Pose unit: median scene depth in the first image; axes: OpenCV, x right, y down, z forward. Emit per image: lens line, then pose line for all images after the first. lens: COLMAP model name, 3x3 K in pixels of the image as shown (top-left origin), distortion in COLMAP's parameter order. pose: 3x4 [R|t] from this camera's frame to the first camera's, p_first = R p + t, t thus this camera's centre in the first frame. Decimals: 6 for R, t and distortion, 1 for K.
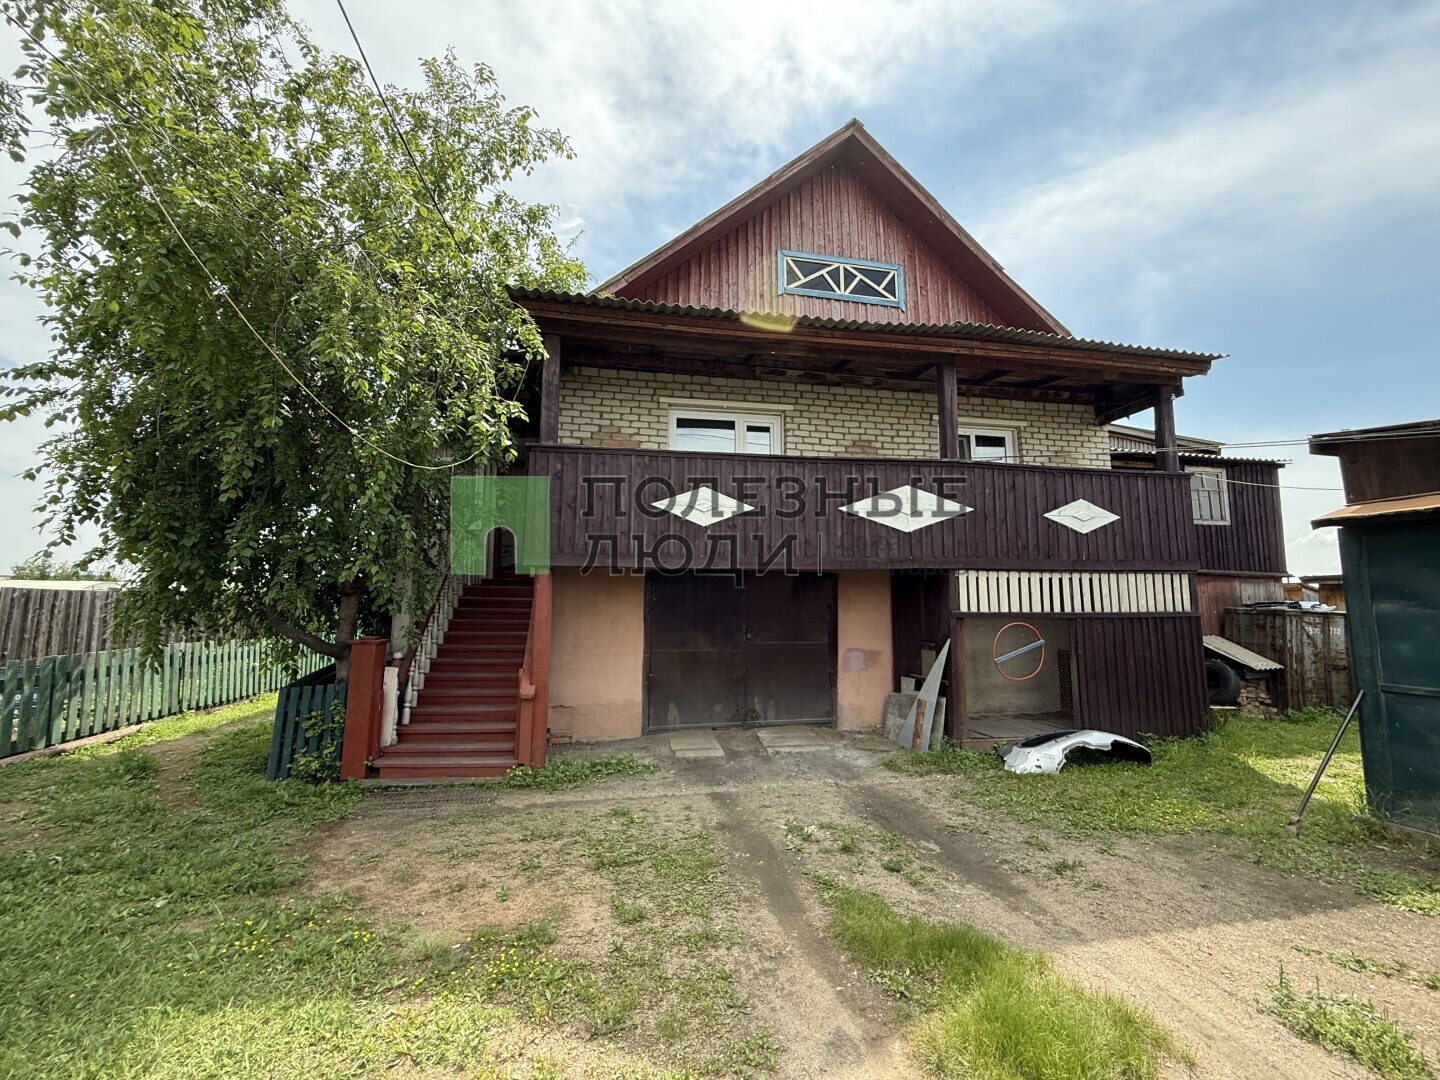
lens RADIAL K [[577.5, 0, 718.3], [0, 577.5, 545.3], [0, 0, 1]] dist [0.000327, 0.000056]
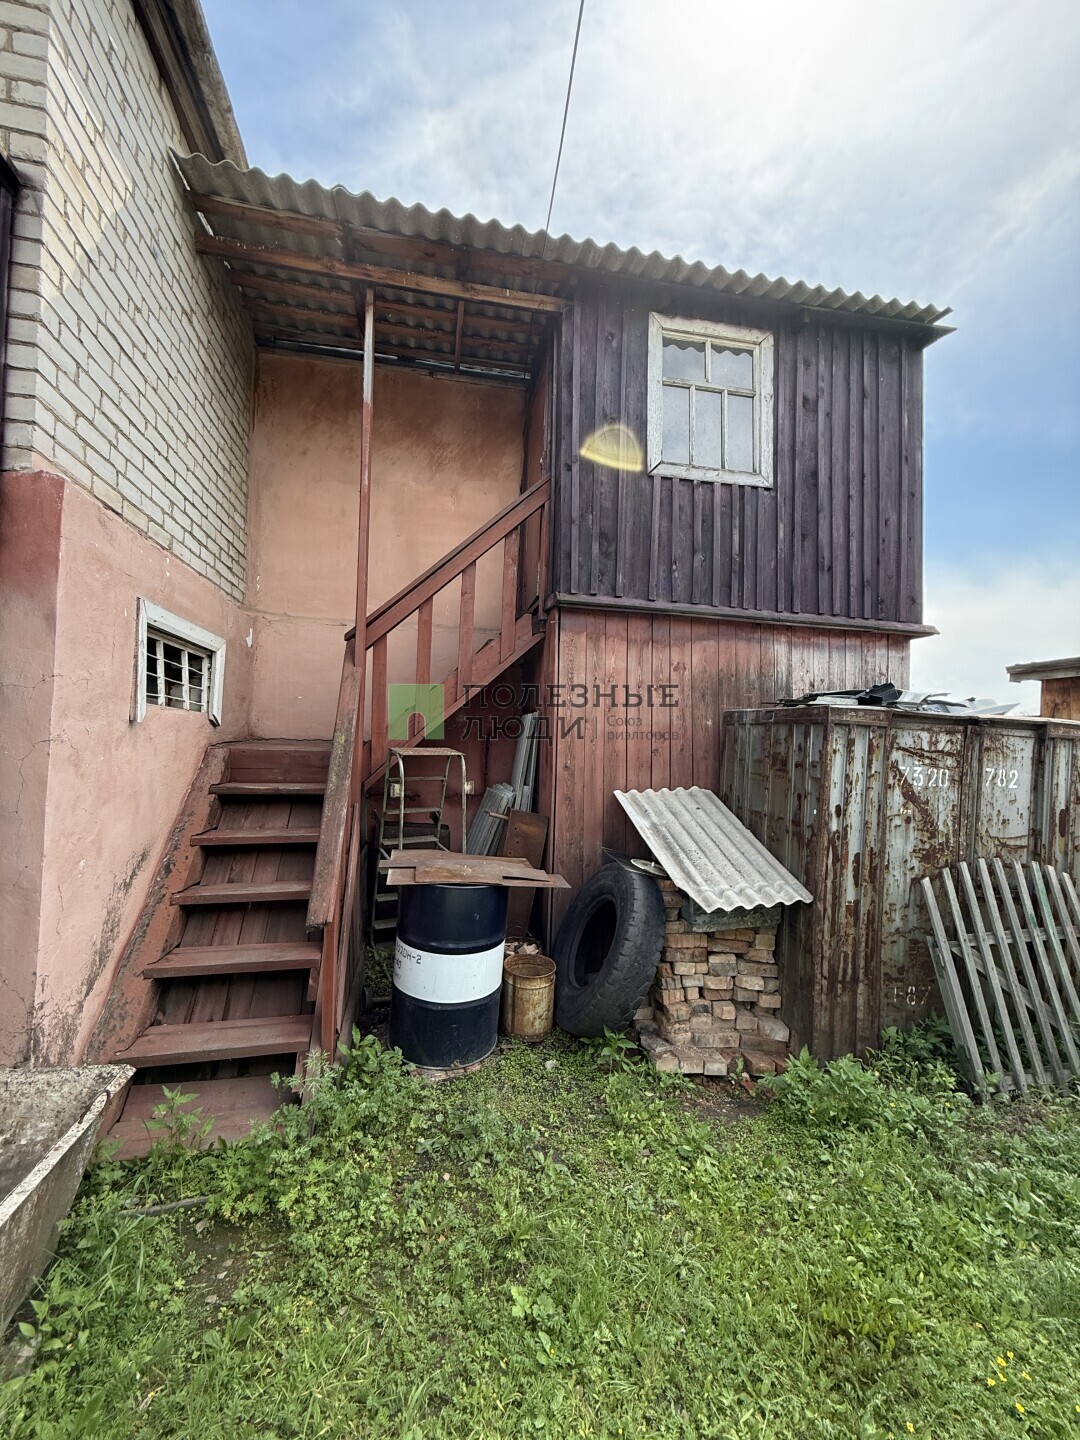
lens RADIAL K [[577.5, 0, 539.6], [0, 577.5, 719.8], [0, 0, 1]] dist [0.000327, 0.000056]
pose [[0.999736, 0.009760, 0.020780, 0.815858], [-0.011168, 0.997570, 0.068765, 0.098669], [-0.020058, -0.068979, 0.997416, 0.699241]]
